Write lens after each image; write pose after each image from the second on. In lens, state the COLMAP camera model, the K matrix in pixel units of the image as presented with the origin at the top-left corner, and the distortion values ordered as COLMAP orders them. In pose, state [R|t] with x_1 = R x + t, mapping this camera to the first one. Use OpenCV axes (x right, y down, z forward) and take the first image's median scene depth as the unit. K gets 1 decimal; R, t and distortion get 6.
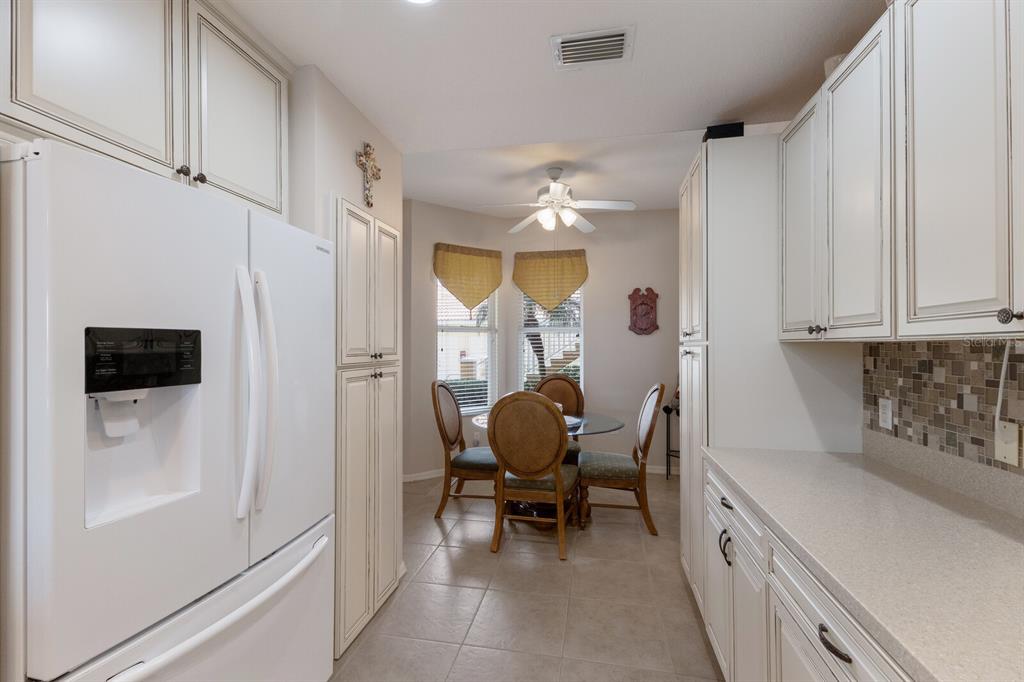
lens RADIAL K [[445.4, 0, 509.3], [0, 445.4, 341.6], [0, 0, 1]] dist [0.017589, -0.003416]
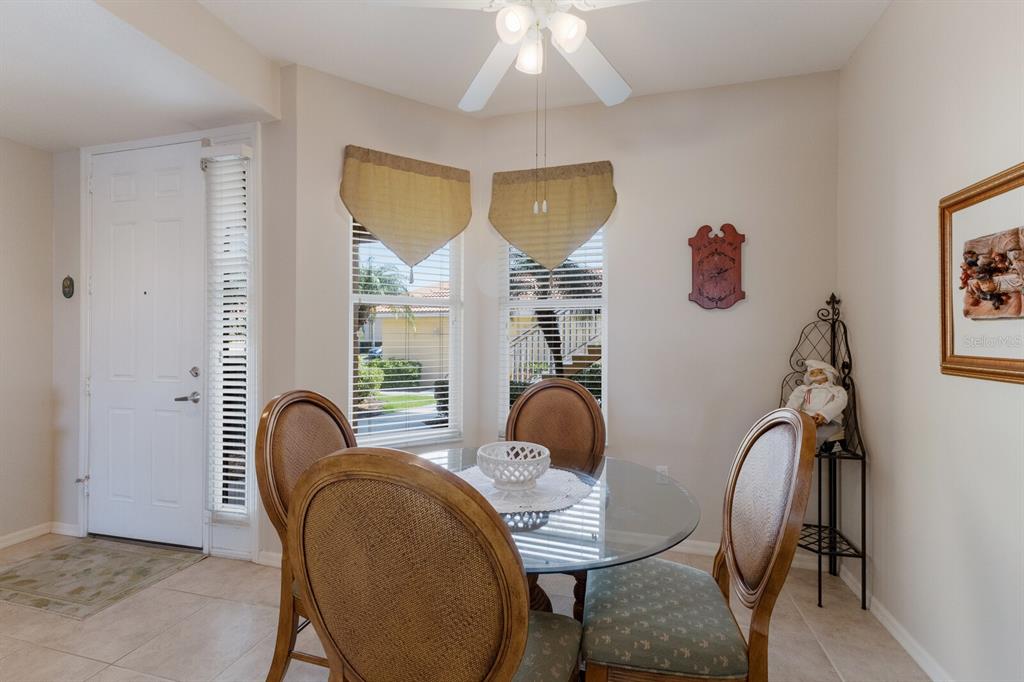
lens RADIAL K [[445.4, 0, 514.3], [0, 445.4, 338.8], [0, 0, 1]] dist [0.017589, -0.003416]
pose [[0.997959, 0.004779, -0.063682, 0.083896], [-0.004941, 0.999985, -0.002391, 0.024003], [0.063670, 0.002701, 0.997967, 0.422742]]
